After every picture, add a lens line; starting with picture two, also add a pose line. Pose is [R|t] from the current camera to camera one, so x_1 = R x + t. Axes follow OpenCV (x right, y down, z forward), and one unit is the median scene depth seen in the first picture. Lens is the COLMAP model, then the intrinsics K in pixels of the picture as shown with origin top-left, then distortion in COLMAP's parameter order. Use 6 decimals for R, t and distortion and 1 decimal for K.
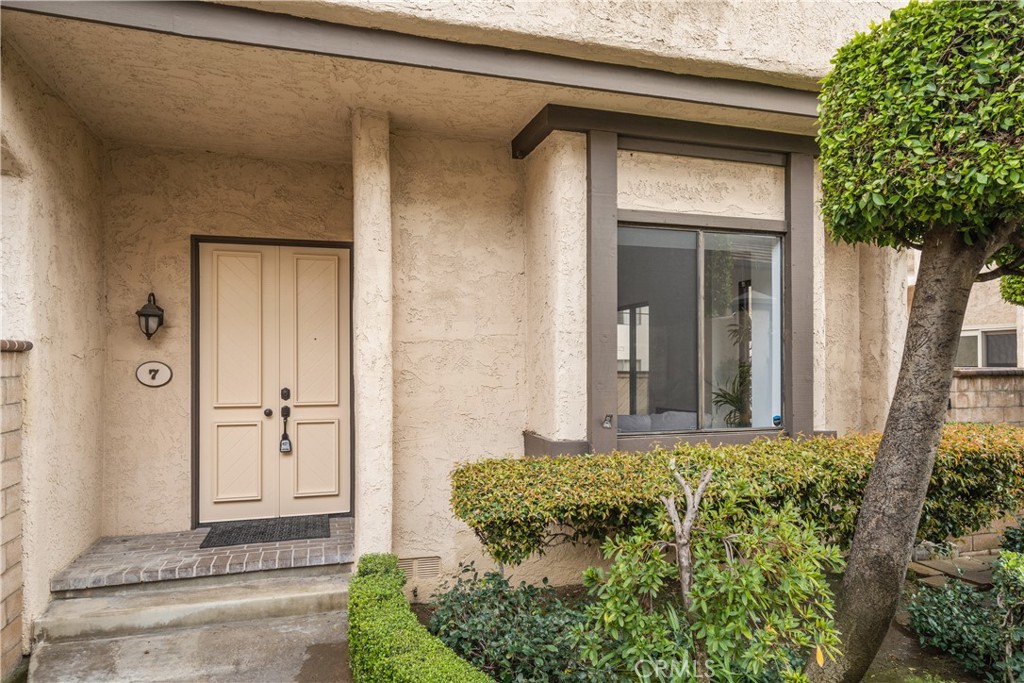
lens RADIAL K [[647.3, 0, 487.3], [0, 647.3, 365.4], [0, 0, 1]] dist [0.010890, -0.000493]
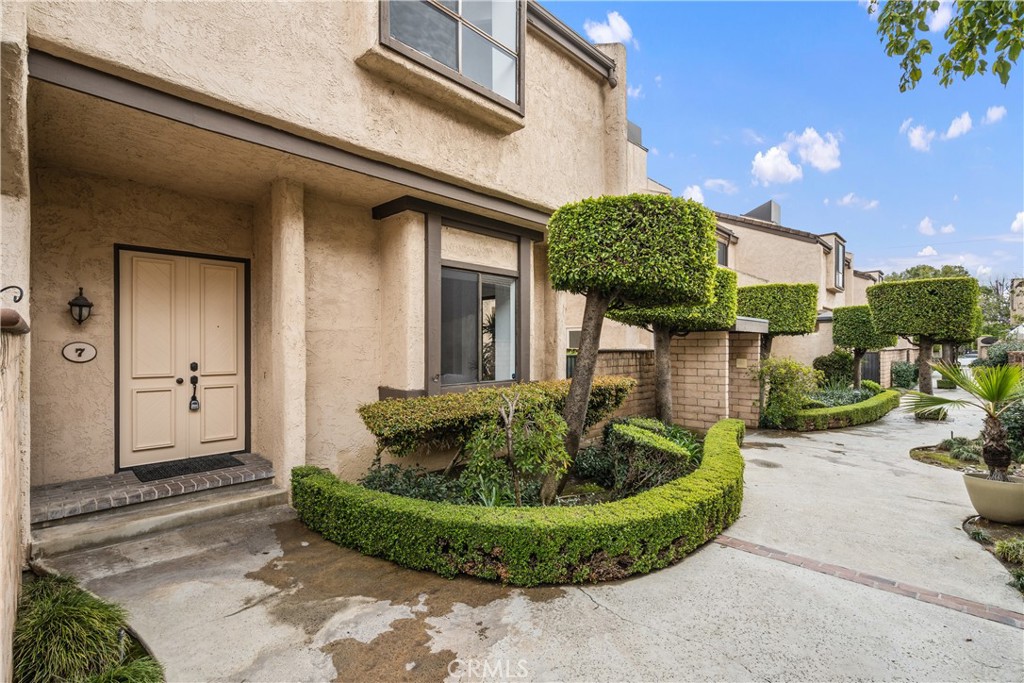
lens RADIAL K [[469.3, 0, 509.0], [0, 469.3, 347.9], [0, 0, 1]] dist [-0.005357, 0.004393]
pose [[0.873217, 0.001645, 0.487328, -0.253851], [-0.003756, 0.999987, 0.003356, -0.001181], [-0.487316, -0.004761, 0.873213, -0.209314]]
